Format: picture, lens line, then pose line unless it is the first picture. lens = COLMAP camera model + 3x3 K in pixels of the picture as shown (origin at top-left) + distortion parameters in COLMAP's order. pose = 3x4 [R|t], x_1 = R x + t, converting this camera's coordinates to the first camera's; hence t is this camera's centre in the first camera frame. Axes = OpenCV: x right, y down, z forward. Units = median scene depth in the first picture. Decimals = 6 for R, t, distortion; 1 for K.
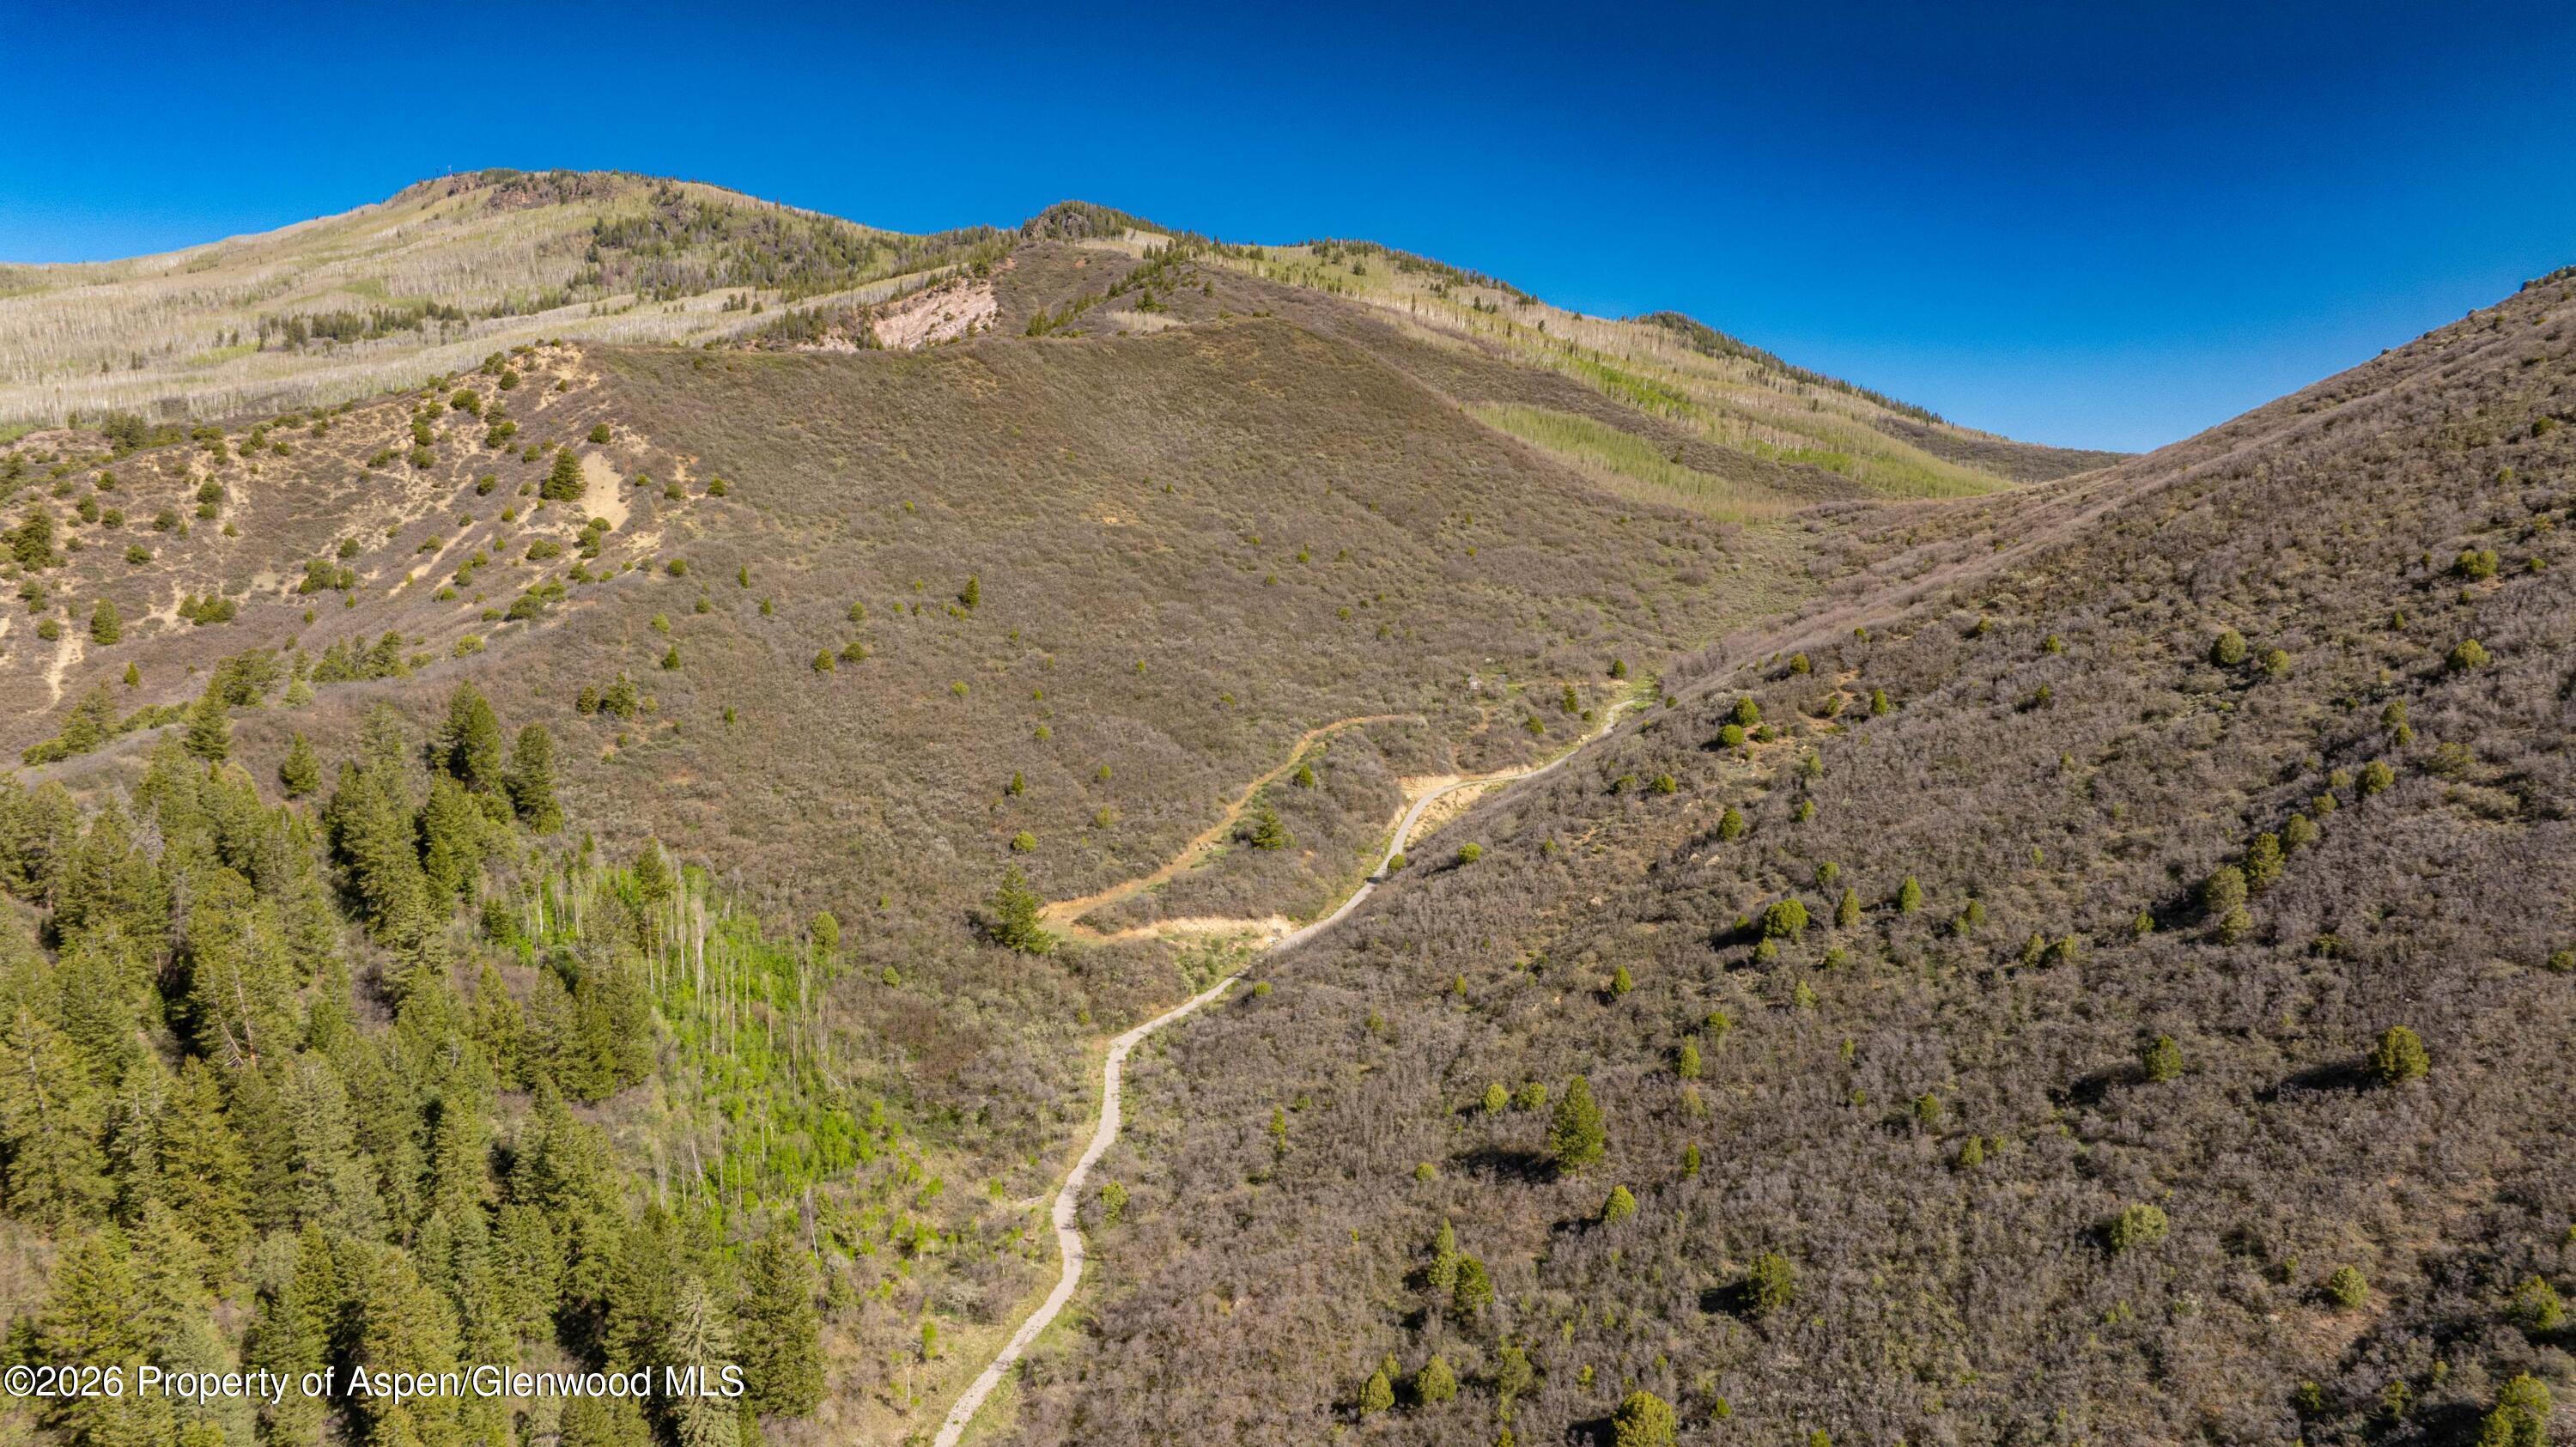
lens RADIAL K [[1845.3, 0, 1288.0], [0, 1845.3, 723.5], [0, 0, 1]] dist [-0.020490, 0.007873]
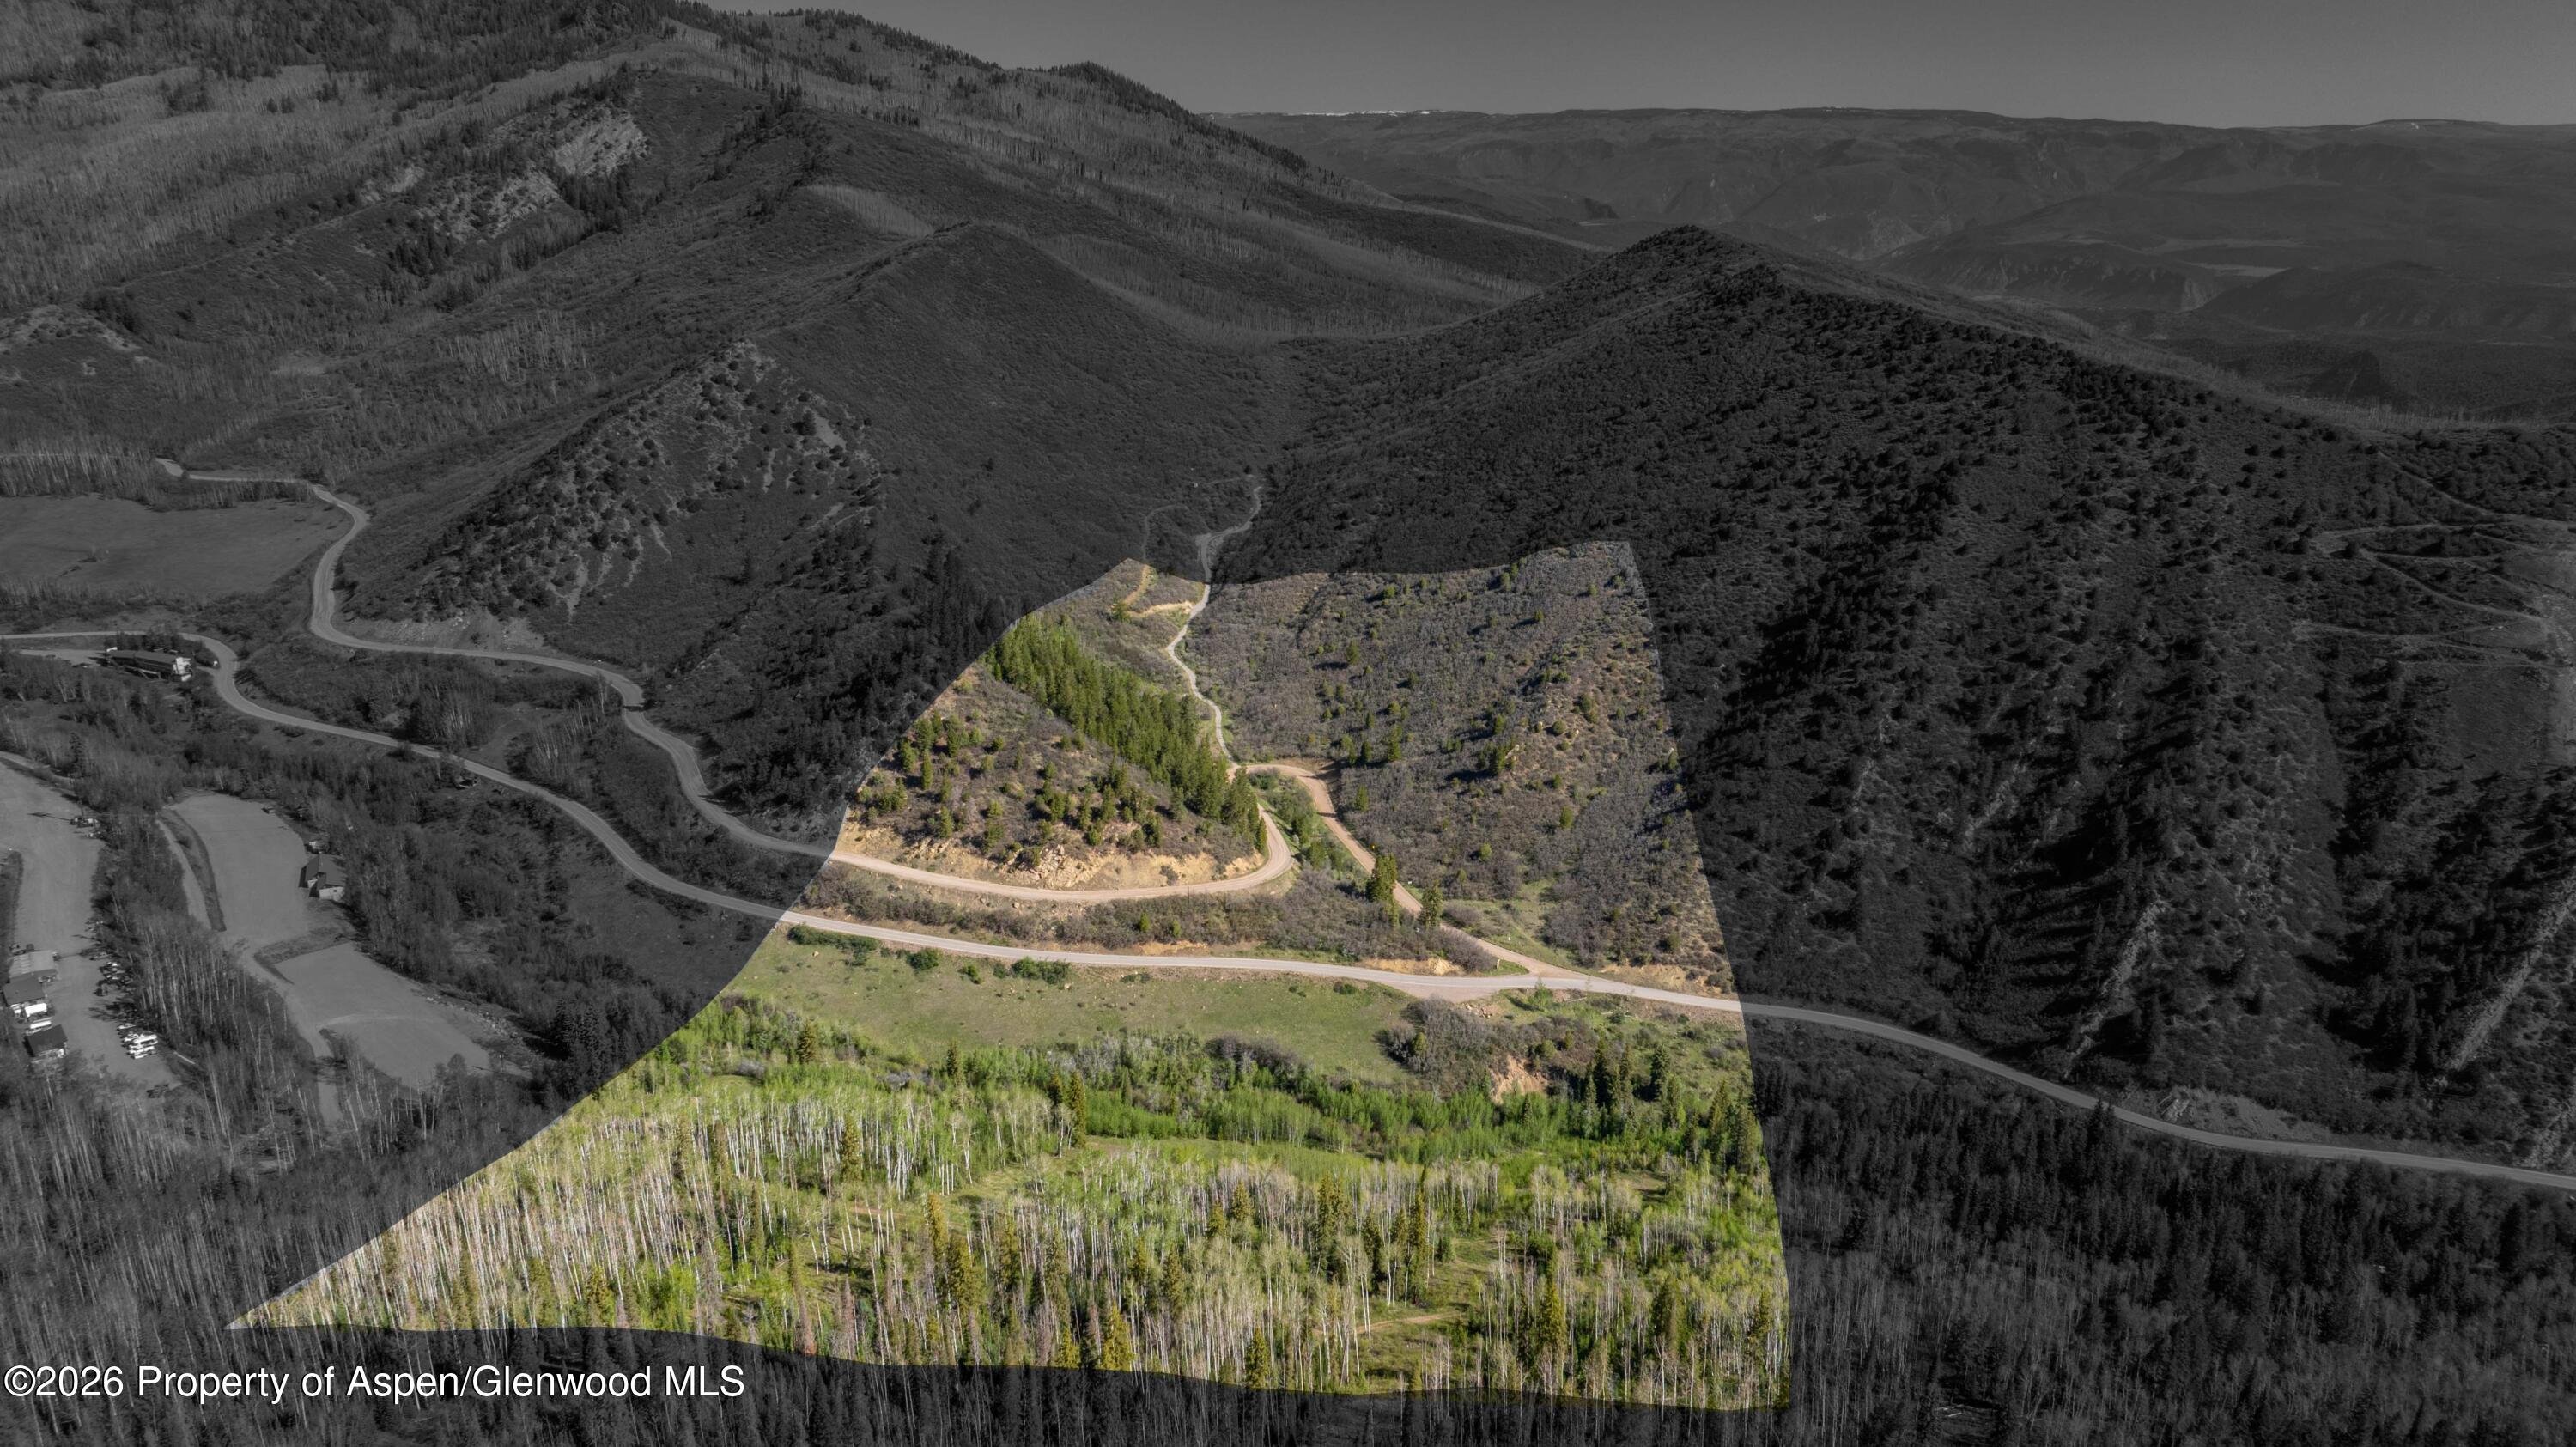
lens RADIAL K [[1845.3, 0, 1288.0], [0, 1845.3, 723.5], [0, 0, 1]] dist [-0.020490, 0.007873]
pose [[0.936625, -0.106341, 0.333805, -1.025101], [0.037759, 0.977910, 0.205586, -0.349977], [-0.348293, -0.179952, 0.919950, -2.032109]]
